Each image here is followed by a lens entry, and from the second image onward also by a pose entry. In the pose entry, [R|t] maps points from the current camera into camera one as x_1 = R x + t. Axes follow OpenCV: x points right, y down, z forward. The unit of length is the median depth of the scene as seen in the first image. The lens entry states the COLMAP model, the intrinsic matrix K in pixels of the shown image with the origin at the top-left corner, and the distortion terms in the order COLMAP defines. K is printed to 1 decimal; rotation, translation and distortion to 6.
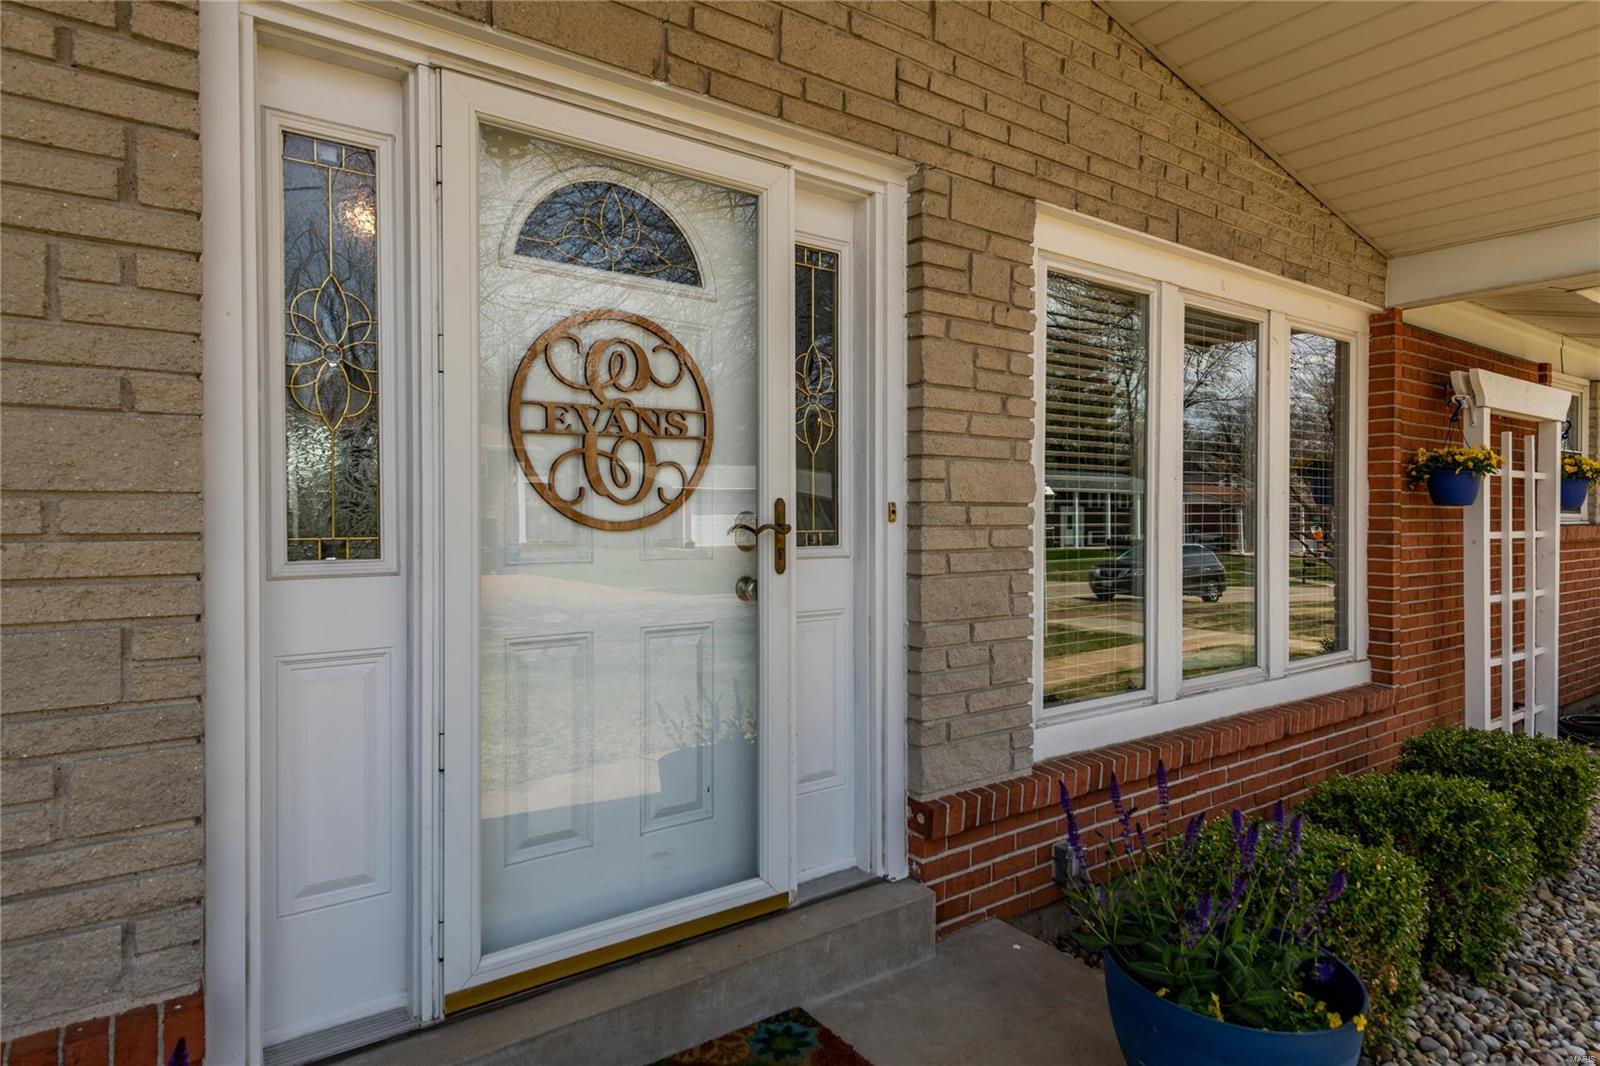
lens RADIAL K [[941.5, 0, 800.0], [0, 941.5, 533.0], [0, 0, 1]] dist [-0.000681, -0.000442]
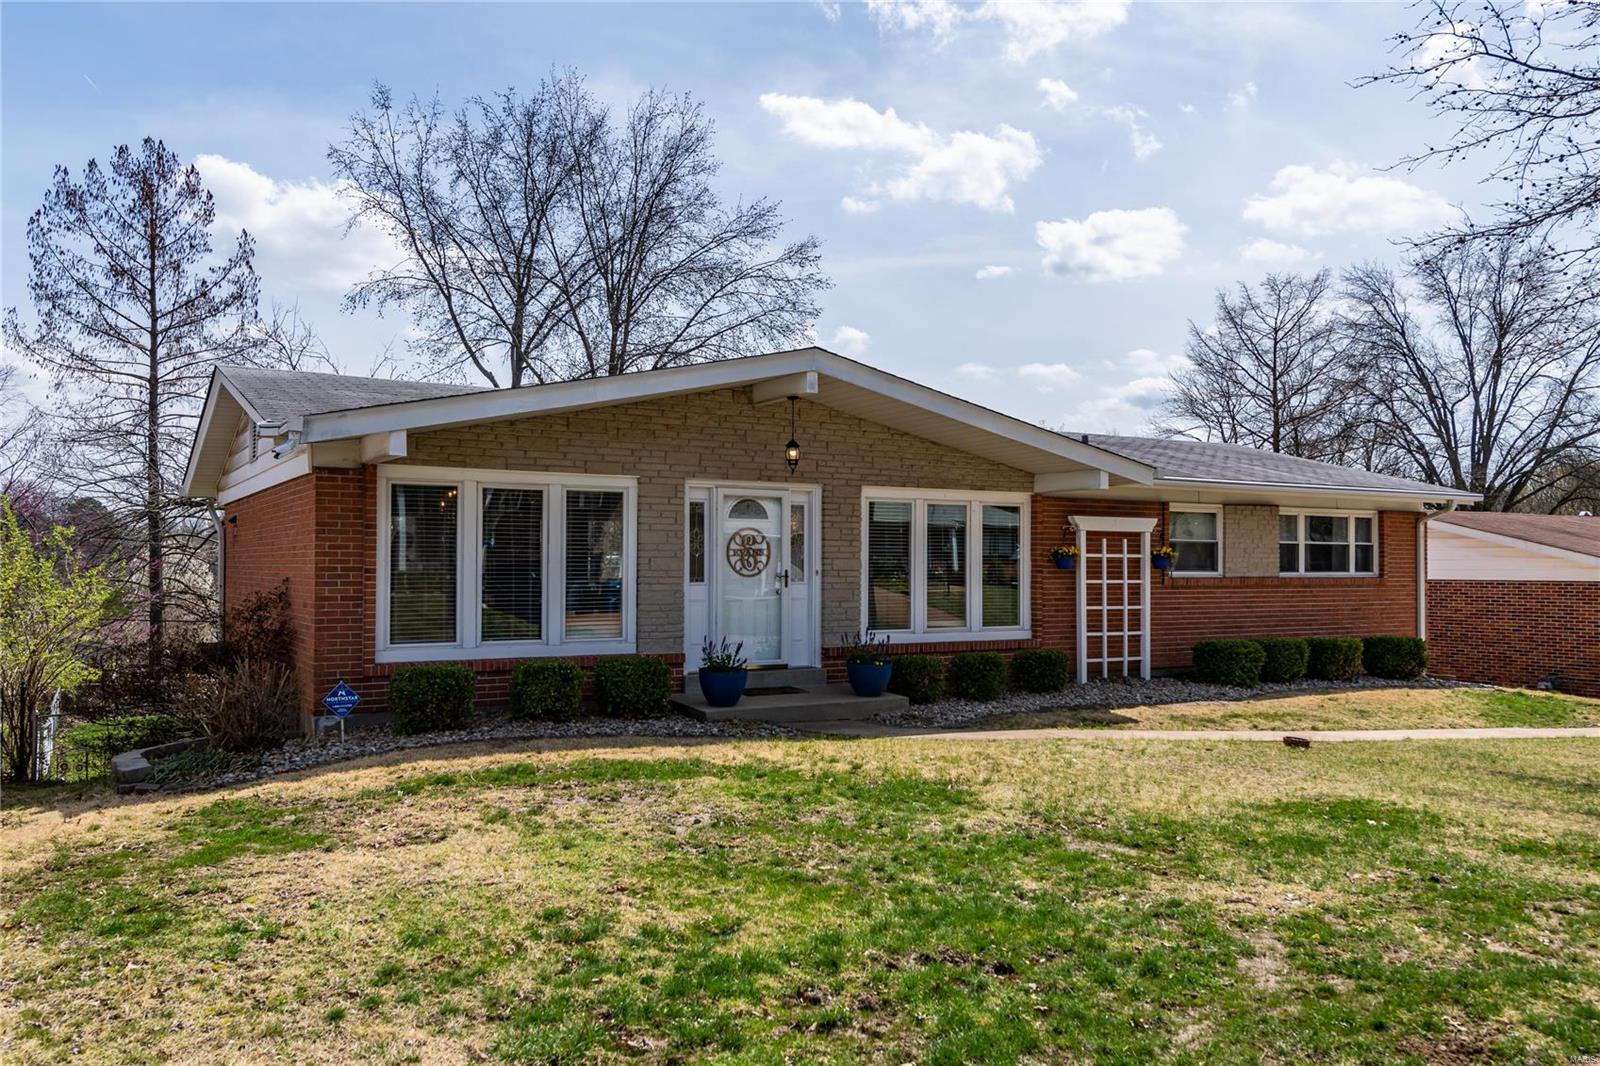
lens RADIAL K [[1214.3, 0, 800.0], [0, 1214.3, 533.0], [0, 0, 1]] dist [0.007869, 0.002771]
pose [[0.994064, -0.004507, -0.108706, 0.605928], [-0.001675, 0.998389, -0.056710, 0.104252], [0.108786, 0.056555, 0.992455, -4.222106]]
